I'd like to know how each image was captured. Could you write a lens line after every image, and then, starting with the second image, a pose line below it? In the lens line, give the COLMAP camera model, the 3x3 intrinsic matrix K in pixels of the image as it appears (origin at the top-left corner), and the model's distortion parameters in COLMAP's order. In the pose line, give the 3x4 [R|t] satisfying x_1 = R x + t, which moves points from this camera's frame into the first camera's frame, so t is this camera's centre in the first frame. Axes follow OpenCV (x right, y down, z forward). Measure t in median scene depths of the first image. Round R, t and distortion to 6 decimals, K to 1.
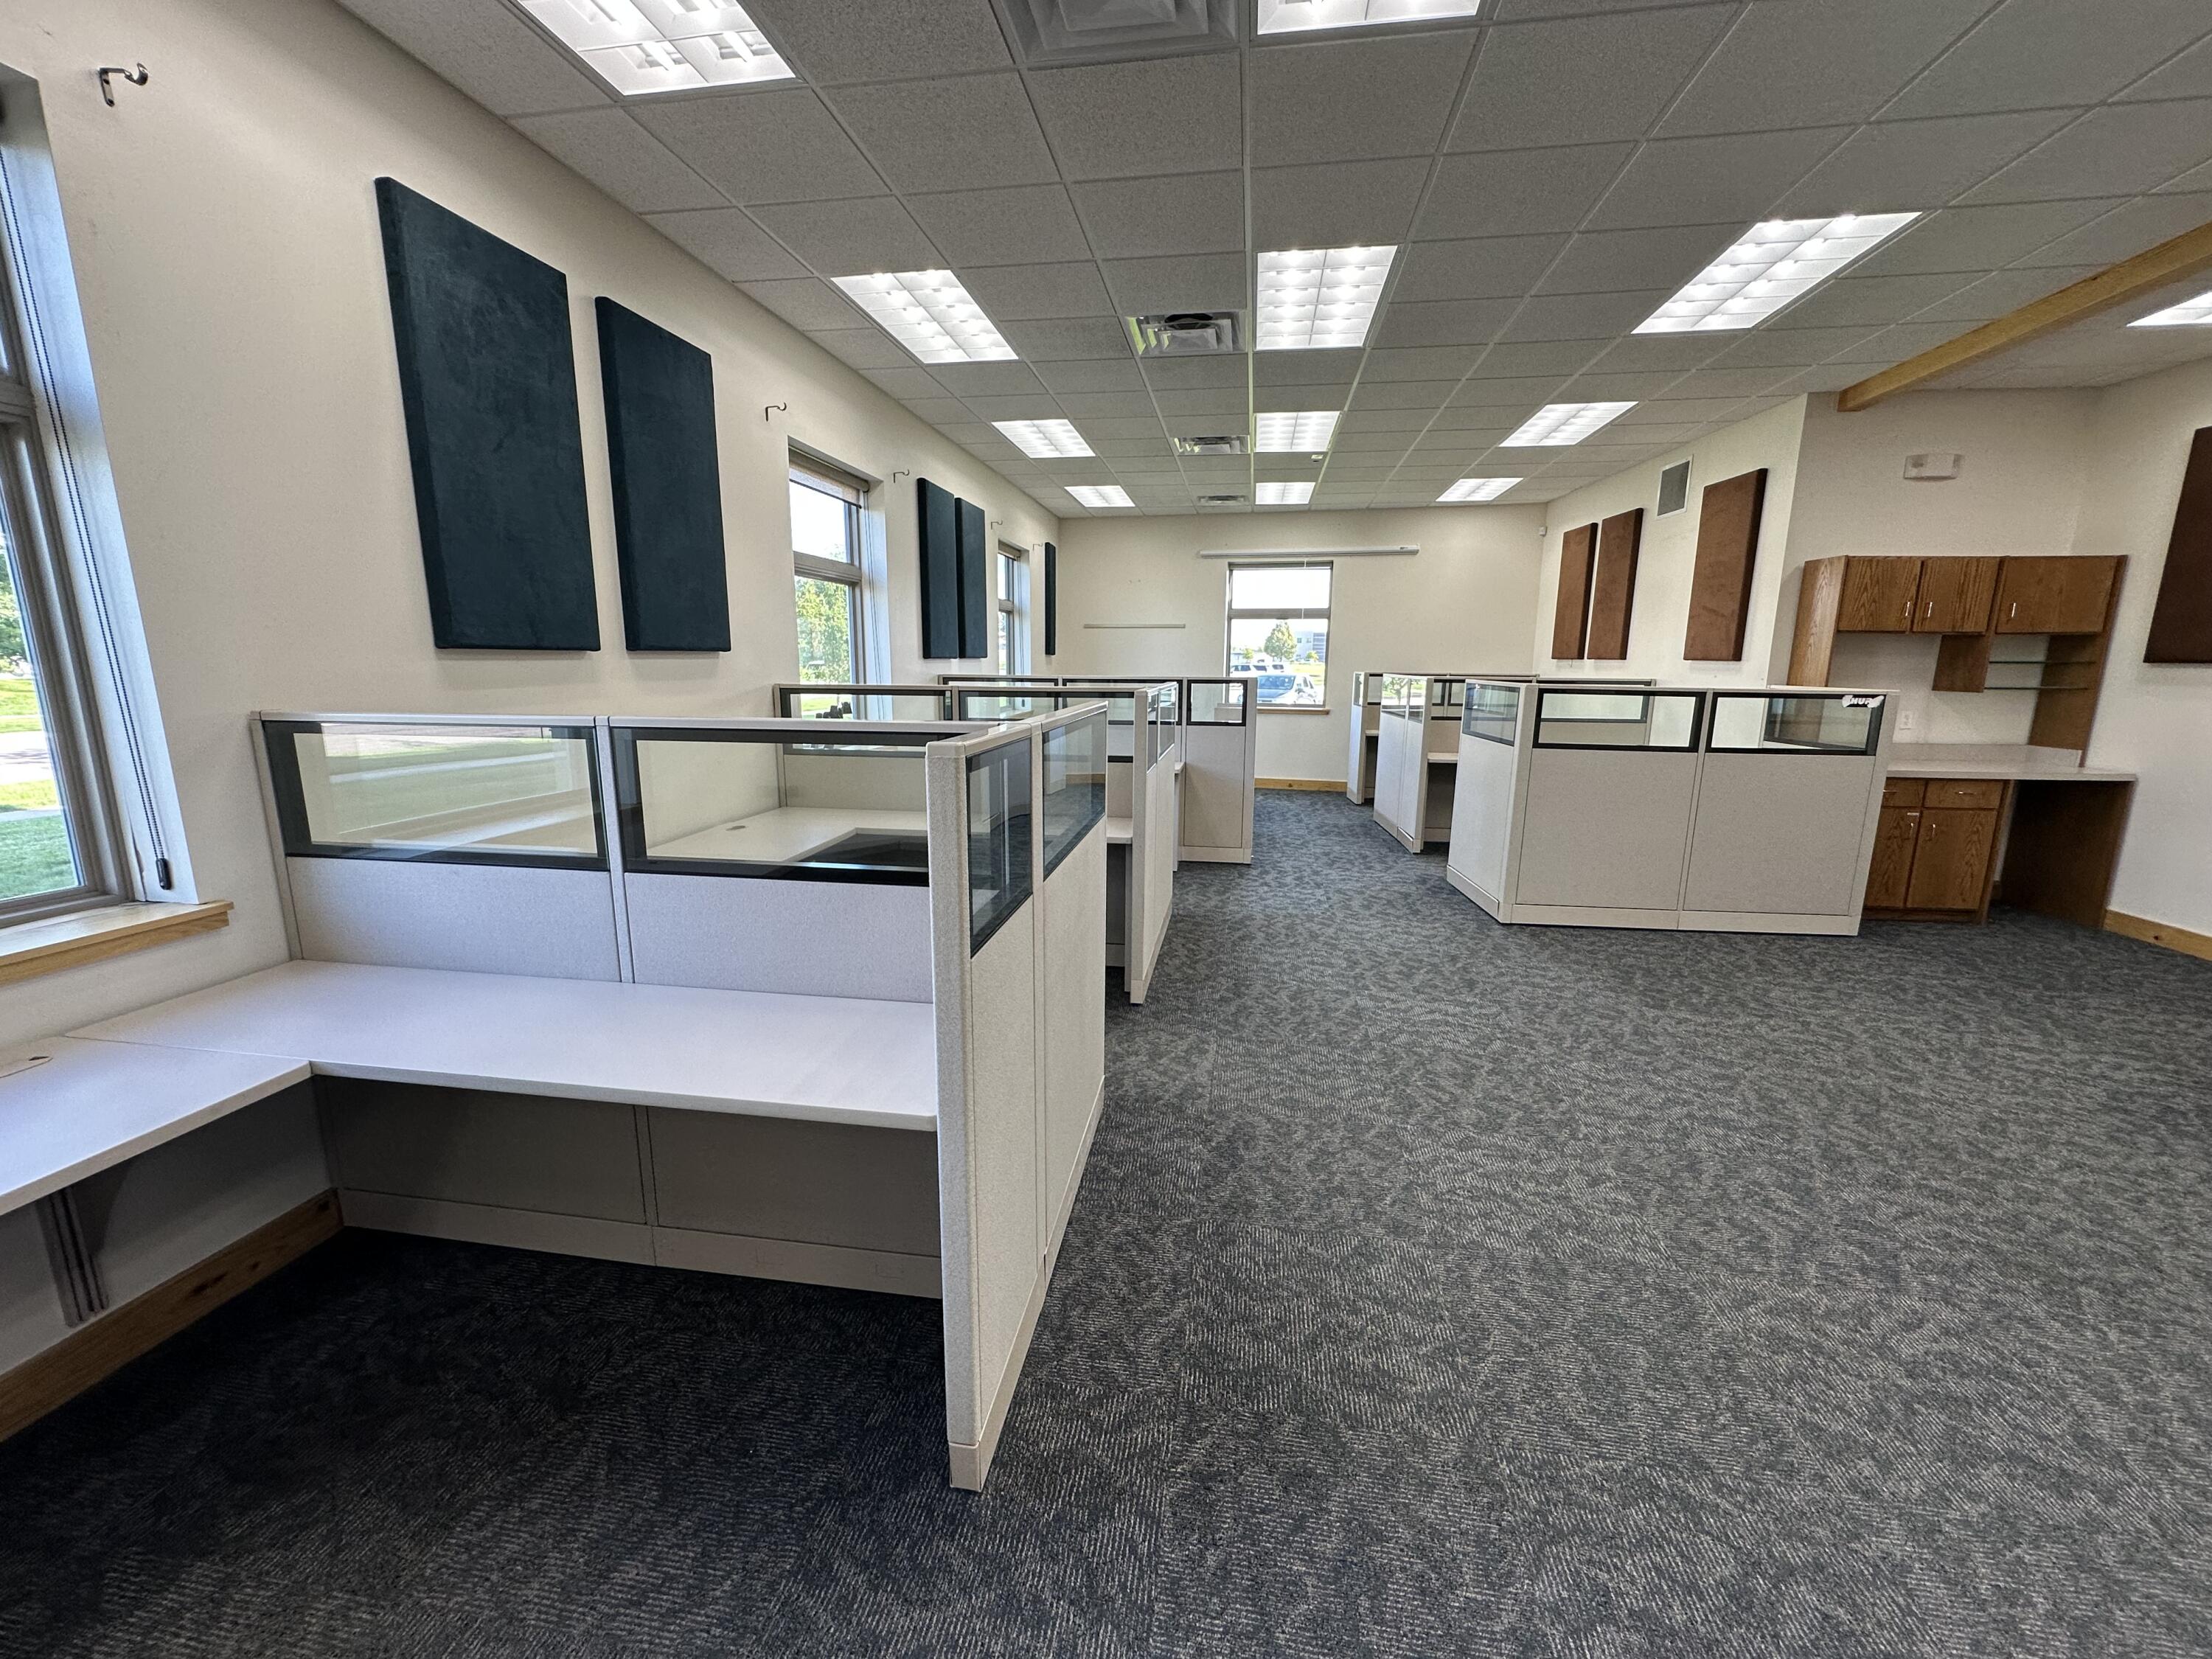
lens RADIAL K [[890.1, 0, 1105.6], [0, 890.1, 834.4], [0, 0, 1]] dist [0.001595, 0.000037]
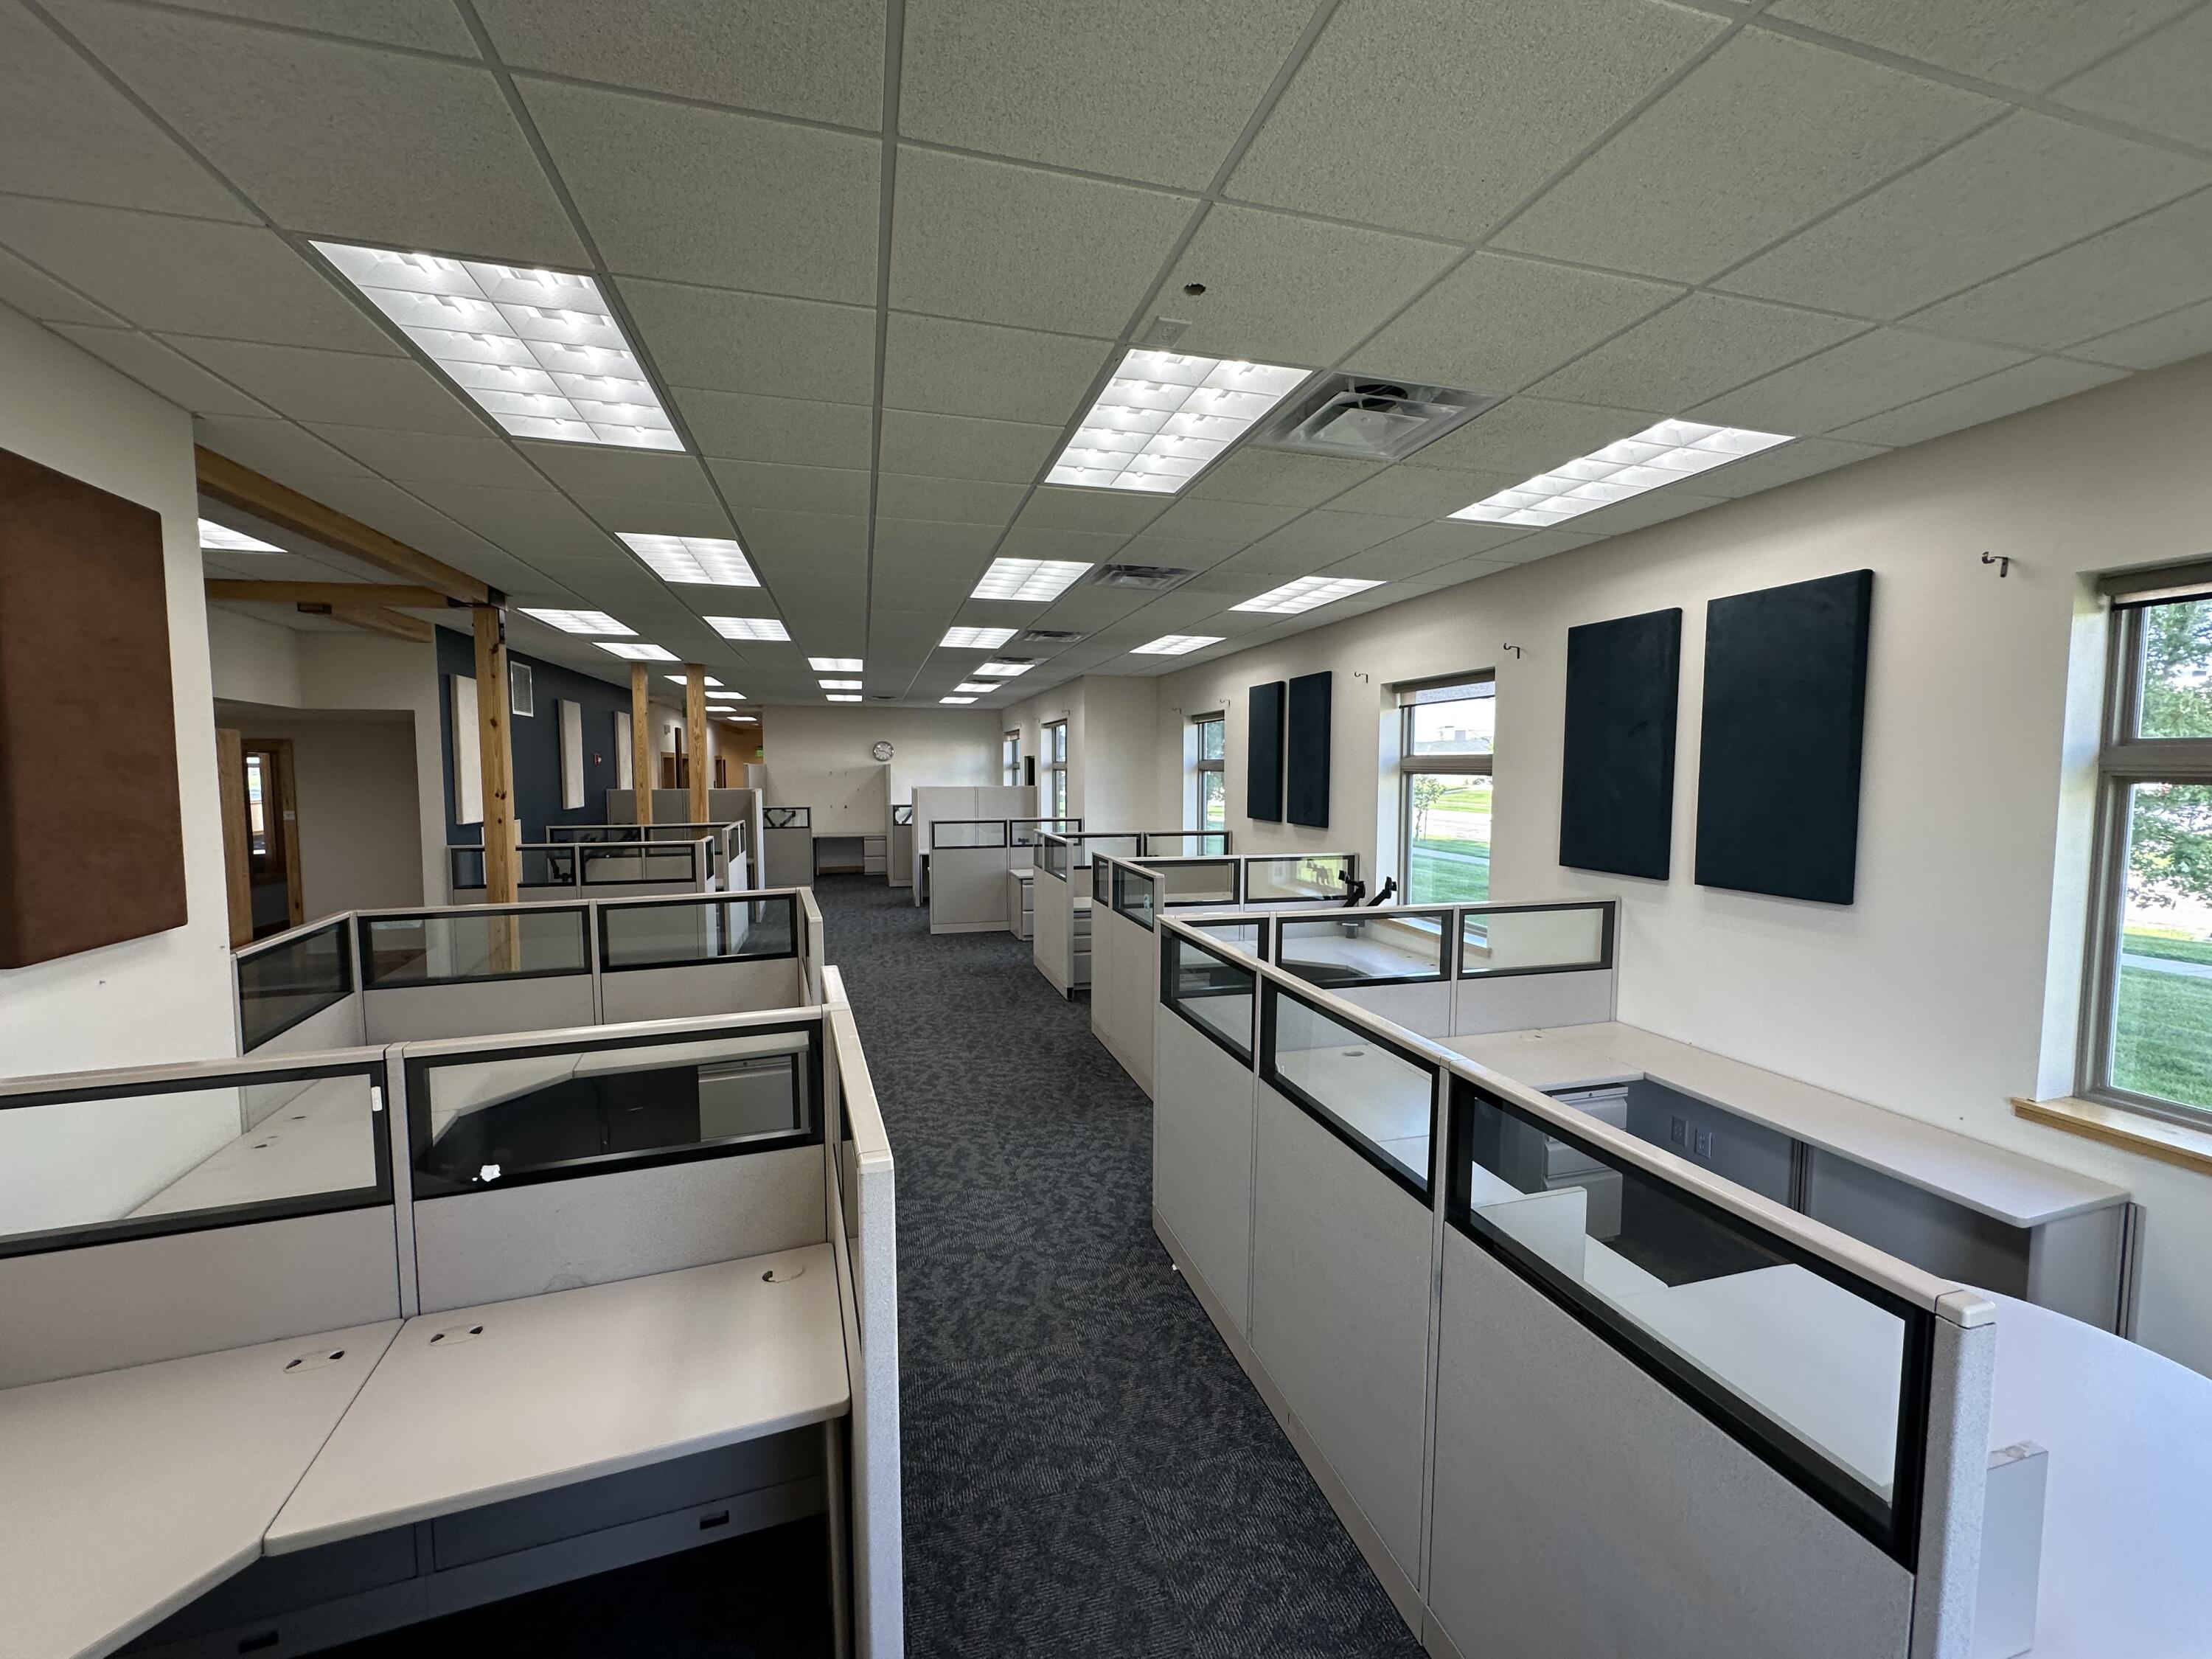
lens RADIAL K [[890.1, 0, 1112.8], [0, 890.1, 826.0], [0, 0, 1]] dist [0.001595, 0.000037]
pose [[-0.905059, 0.022690, -0.424680, 0.627701], [-0.090501, 0.965429, 0.244453, -0.531068], [0.415545, 0.259679, -0.871716, 2.090137]]
